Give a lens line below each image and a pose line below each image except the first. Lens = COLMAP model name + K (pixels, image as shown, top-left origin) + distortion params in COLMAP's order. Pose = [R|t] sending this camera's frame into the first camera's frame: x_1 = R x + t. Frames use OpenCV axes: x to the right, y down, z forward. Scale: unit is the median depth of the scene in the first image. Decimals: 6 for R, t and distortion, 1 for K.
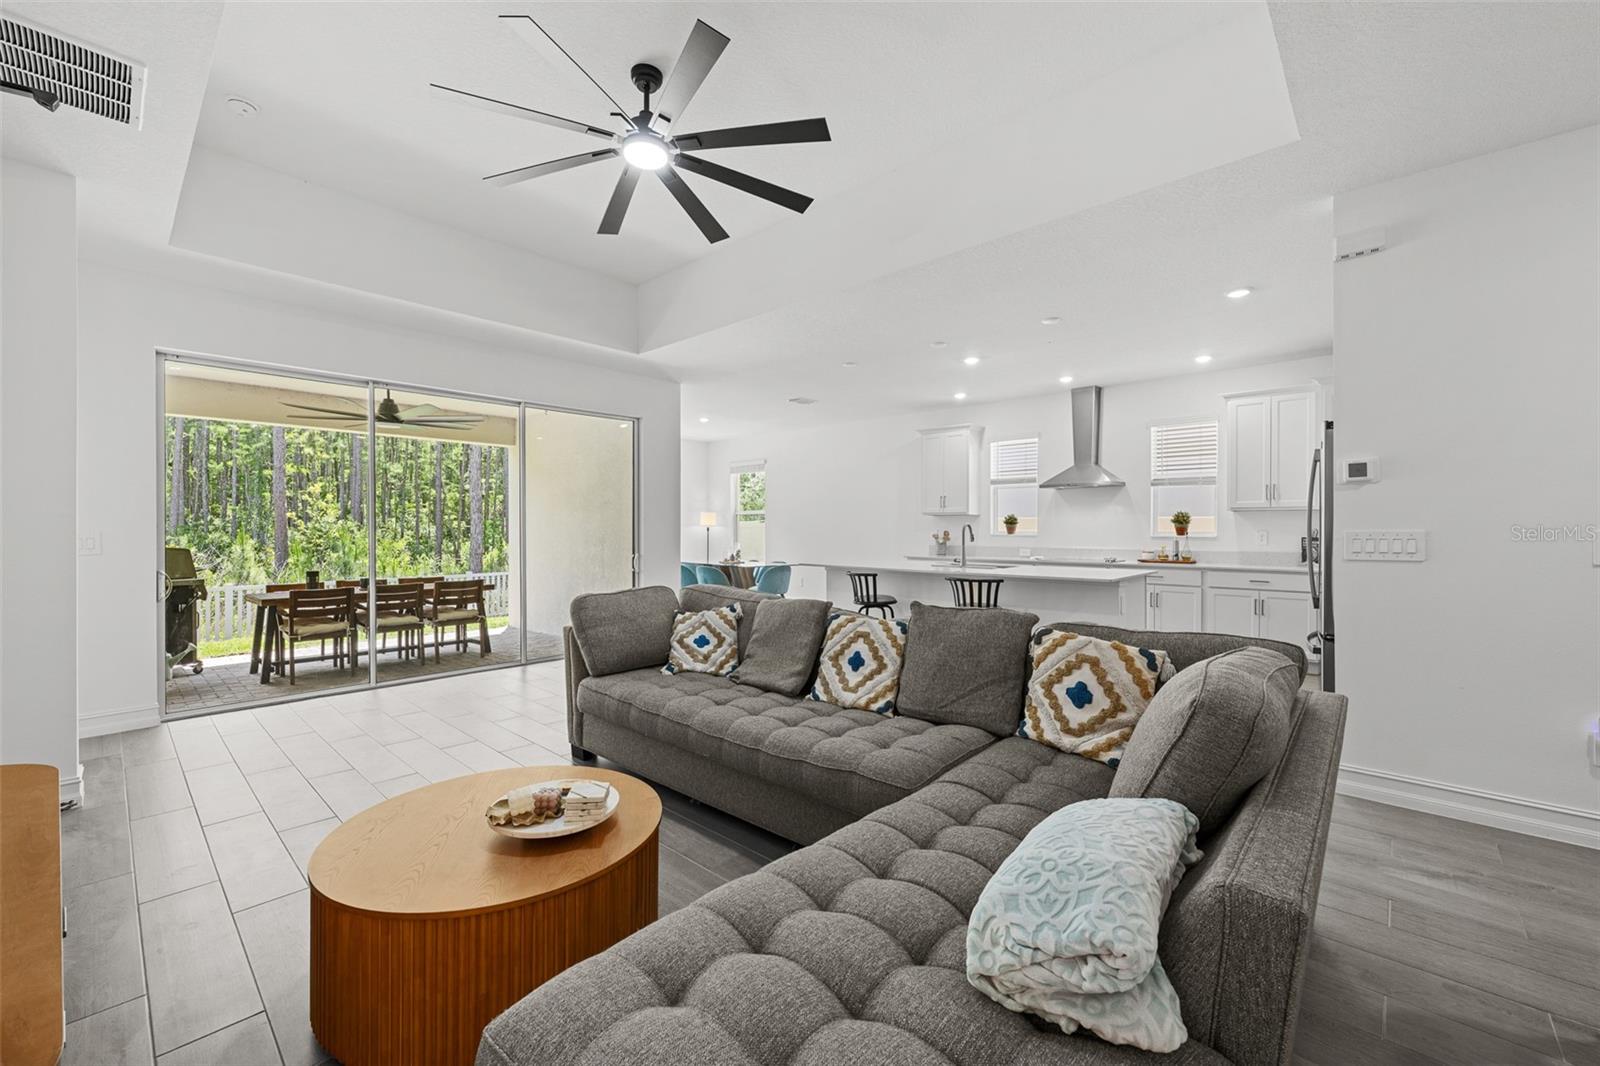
lens RADIAL K [[649.2, 0, 800.0], [0, 649.2, 533.0], [0, 0, 1]] dist [-0.000684, 0.000100]
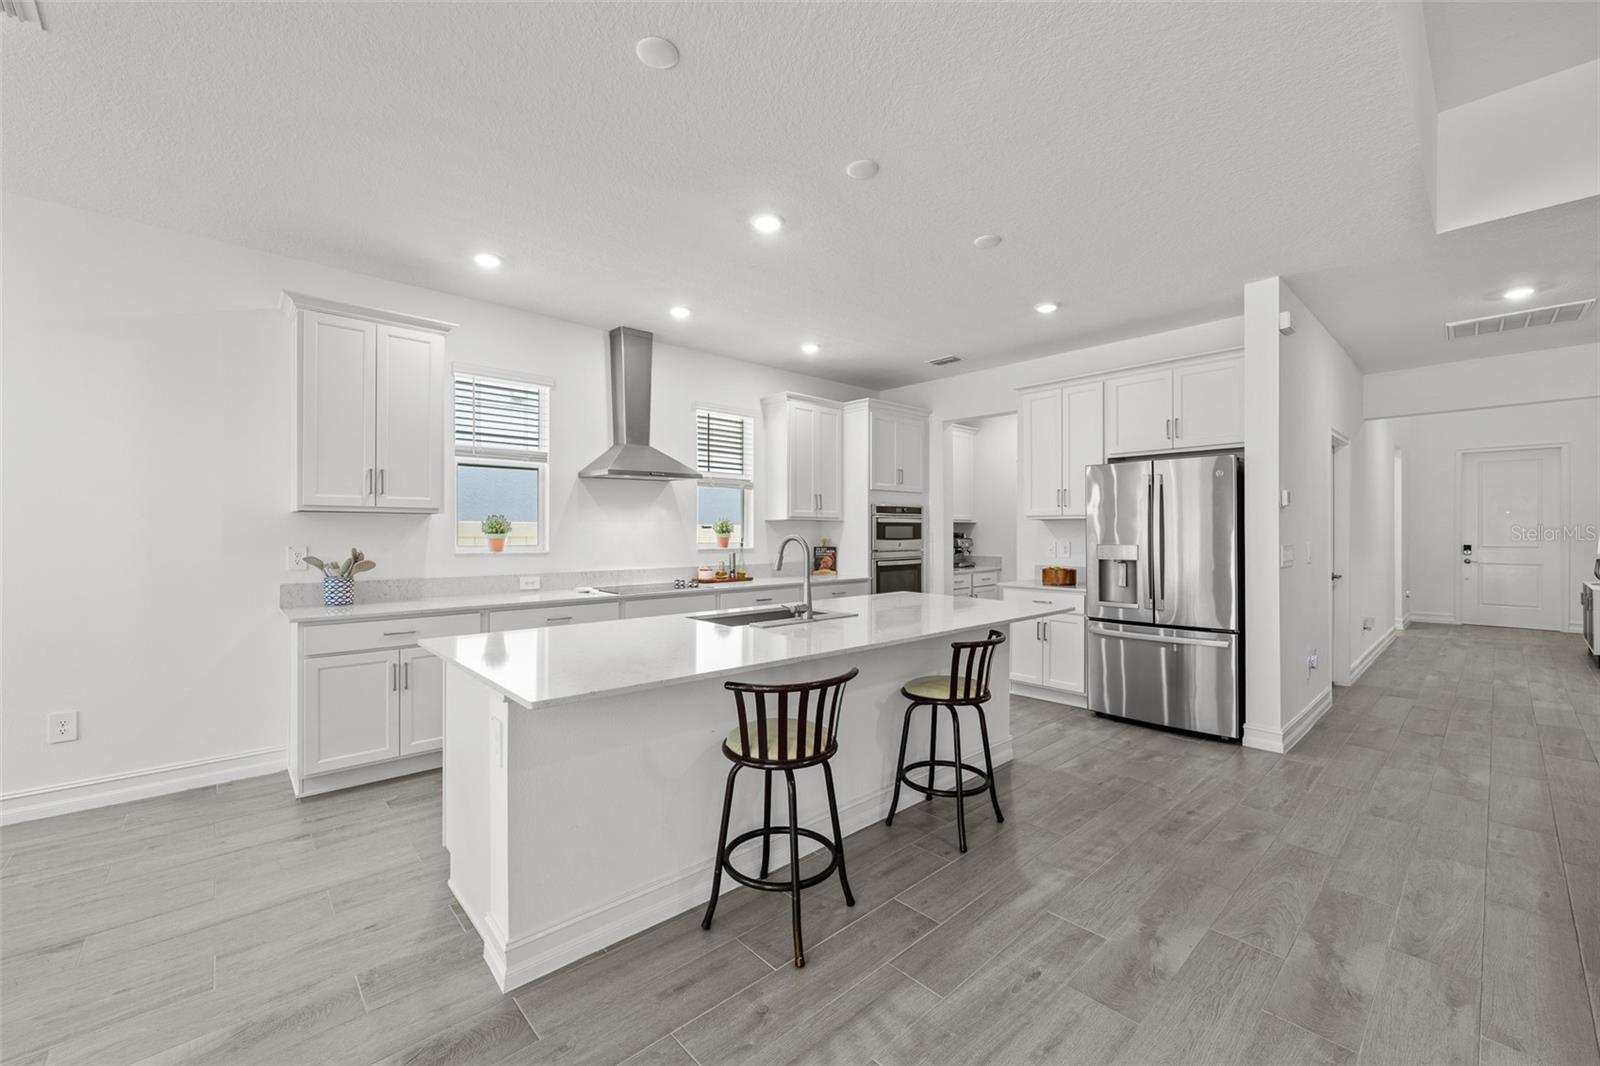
lens RADIAL K [[638.4, 0, 799.0], [0, 638.4, 527.4], [0, 0, 1]] dist [0.000488, 0.000727]
pose [[0.085506, 0.005878, 0.996320, -0.211963], [0.006516, 0.999958, -0.006458, -0.015069], [-0.996316, 0.007045, 0.085464, 0.793468]]
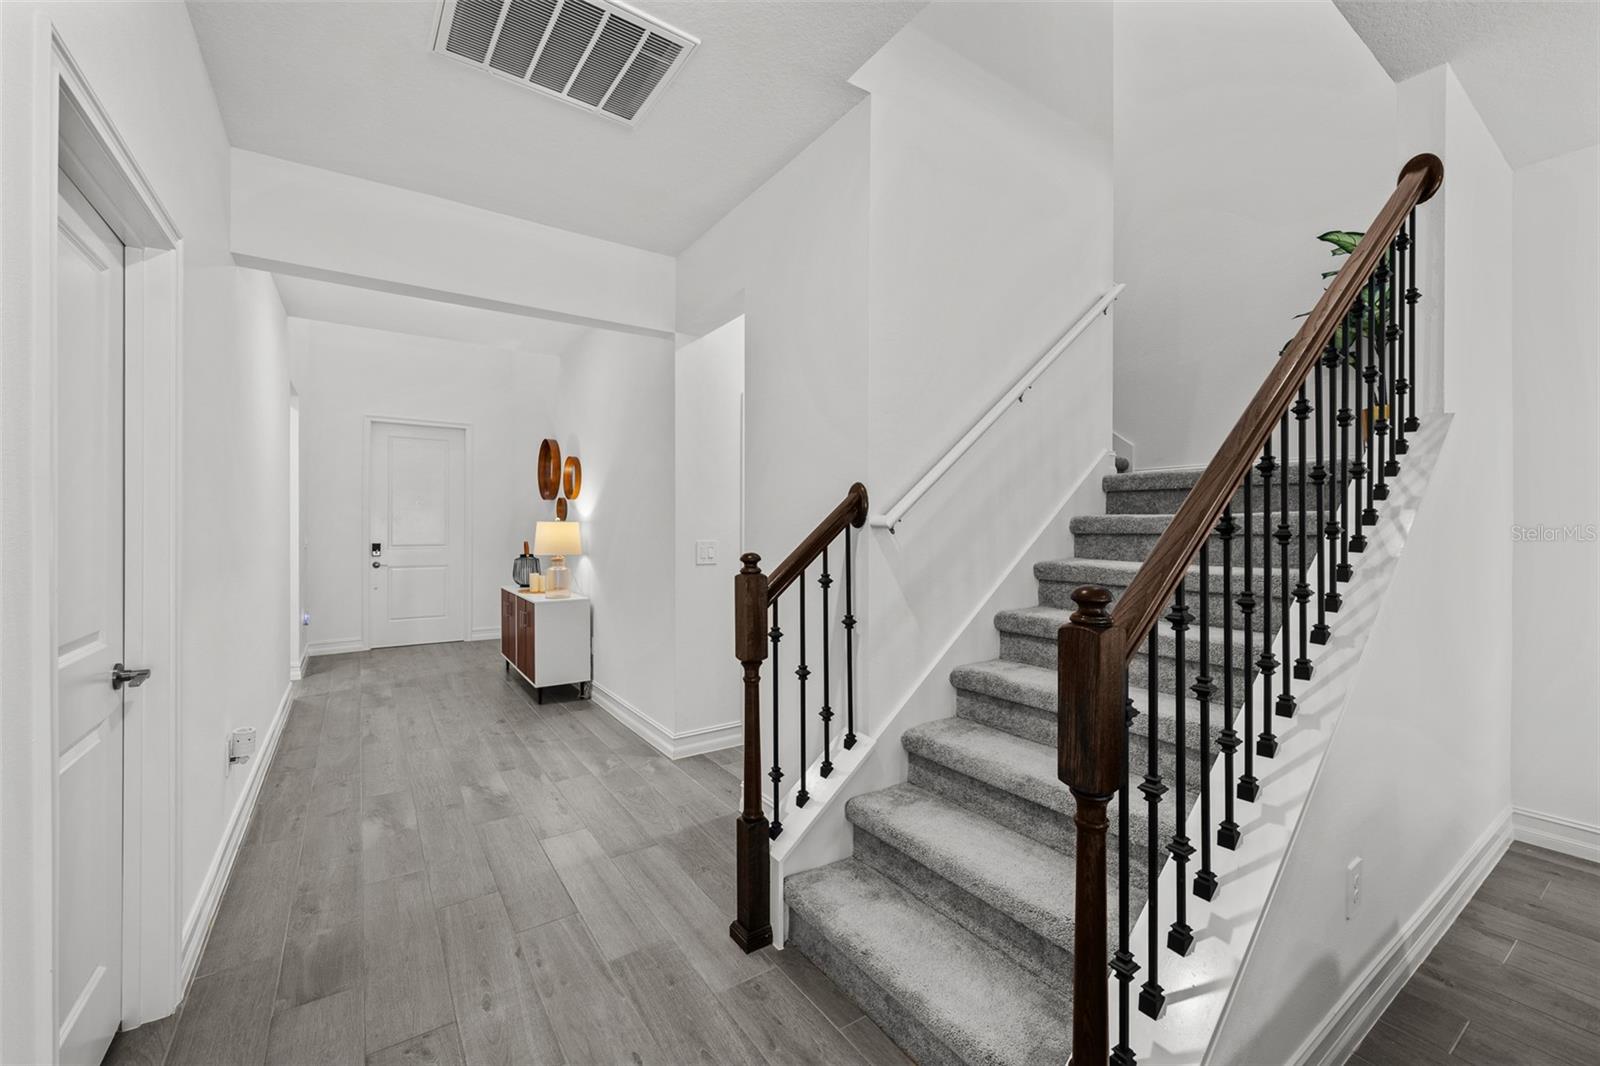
lens RADIAL K [[649.2, 0, 800.0], [0, 649.2, 533.0], [0, 0, 1]] dist [-0.000684, 0.000100]
pose [[-0.973725, -0.004511, 0.227683, 0.326427], [-0.001095, 0.999885, 0.015127, -0.011234], [-0.227725, 0.014480, -0.973618, 0.383741]]
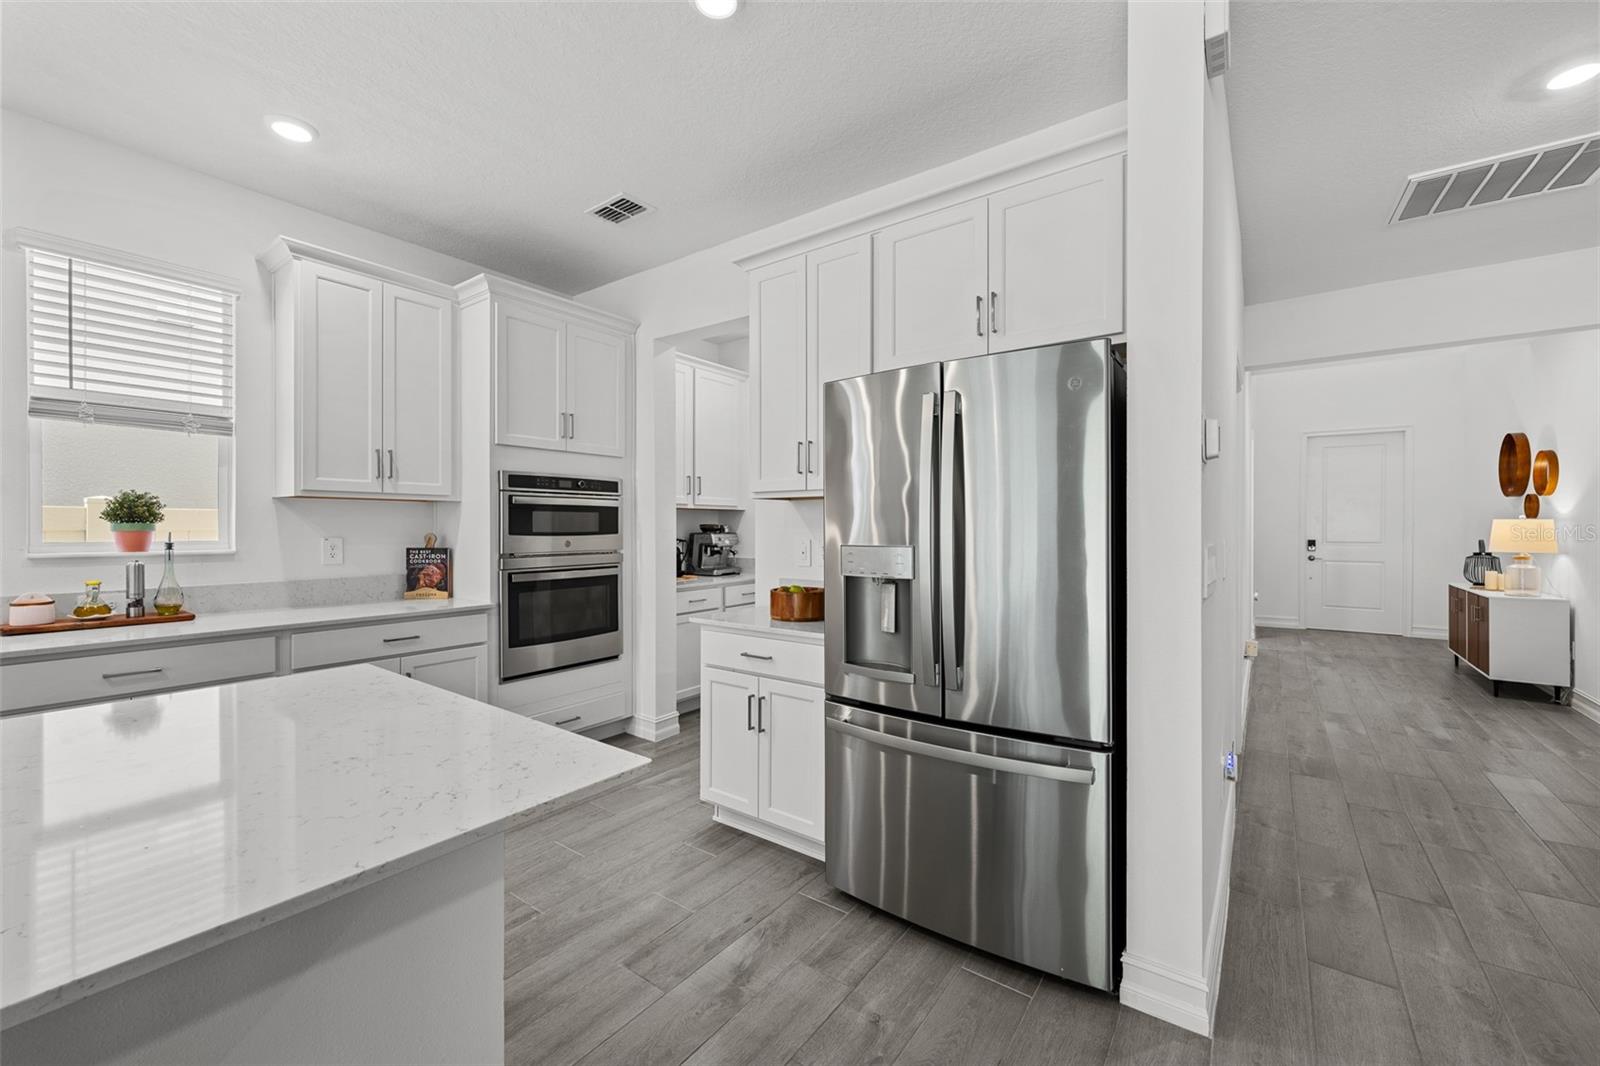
lens RADIAL K [[638.4, 0, 799.0], [0, 638.4, 527.4], [0, 0, 1]] dist [0.000488, 0.000727]
pose [[-0.110567, -0.001895, 0.993867, 0.144979], [0.005163, 0.999984, 0.002481, -0.009383], [-0.993855, 0.005406, -0.110556, 0.606783]]
